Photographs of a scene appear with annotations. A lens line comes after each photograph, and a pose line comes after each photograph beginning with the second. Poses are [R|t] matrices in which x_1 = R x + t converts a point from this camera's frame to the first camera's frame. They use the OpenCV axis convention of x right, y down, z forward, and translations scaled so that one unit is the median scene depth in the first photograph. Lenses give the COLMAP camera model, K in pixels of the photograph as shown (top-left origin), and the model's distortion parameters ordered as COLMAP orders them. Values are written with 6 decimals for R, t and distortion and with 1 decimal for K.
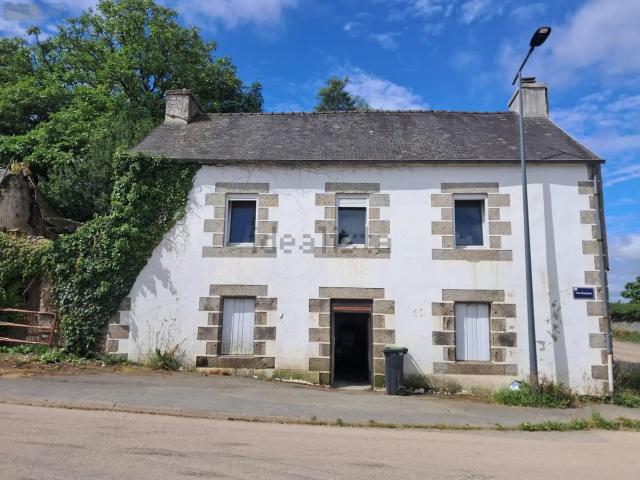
lens RADIAL K [[445.2, 0, 319.5], [0, 445.2, 226.8], [0, 0, 1]] dist [0.064077, -0.054435]
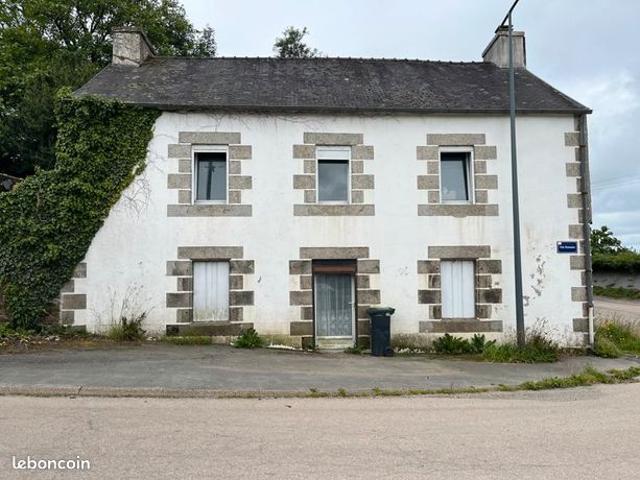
lens RADIAL K [[445.2, 0, 319.5], [0, 445.2, 226.8], [0, 0, 1]] dist [0.064077, -0.054435]
pose [[0.994453, -0.015600, 0.104018, -0.055294], [0.006530, 0.996189, 0.086974, 0.012905], [-0.104978, -0.085812, 0.990765, 0.083258]]
